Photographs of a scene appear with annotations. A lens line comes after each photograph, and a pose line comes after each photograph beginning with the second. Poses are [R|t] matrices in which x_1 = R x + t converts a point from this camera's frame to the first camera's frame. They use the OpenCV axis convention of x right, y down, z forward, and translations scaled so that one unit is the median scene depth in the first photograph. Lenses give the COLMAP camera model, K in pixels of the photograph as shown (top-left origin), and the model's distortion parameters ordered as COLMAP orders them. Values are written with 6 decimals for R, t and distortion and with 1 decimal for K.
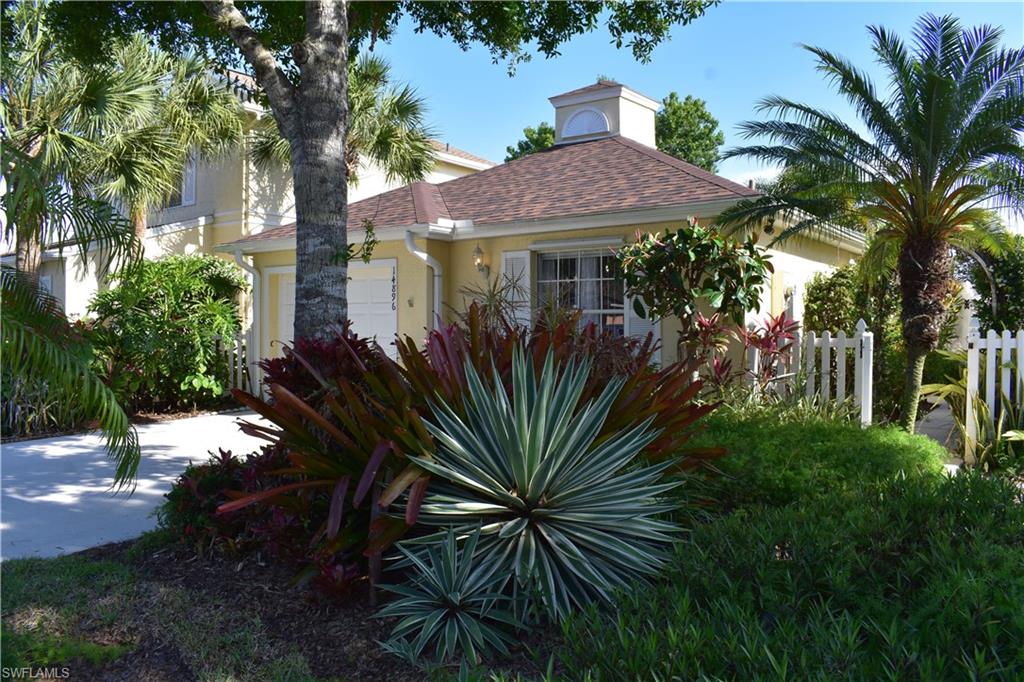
lens RADIAL K [[820.4, 0, 509.1], [0, 820.4, 340.1], [0, 0, 1]] dist [-0.087108, 0.004907]
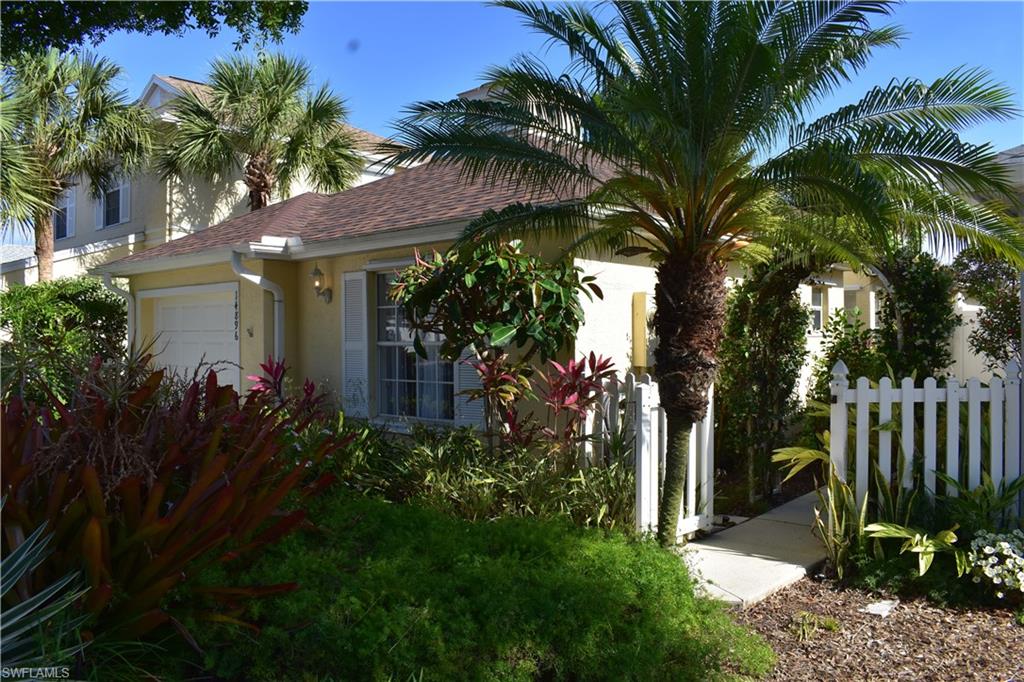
lens RADIAL K [[820.4, 0, 514.9], [0, 820.4, 340.9], [0, 0, 1]] dist [-0.087108, 0.004907]
pose [[0.995230, -0.008302, -0.097201, 0.254208], [0.007975, 0.999961, -0.003748, -0.031919], [0.097229, 0.002954, 0.995258, 0.167759]]
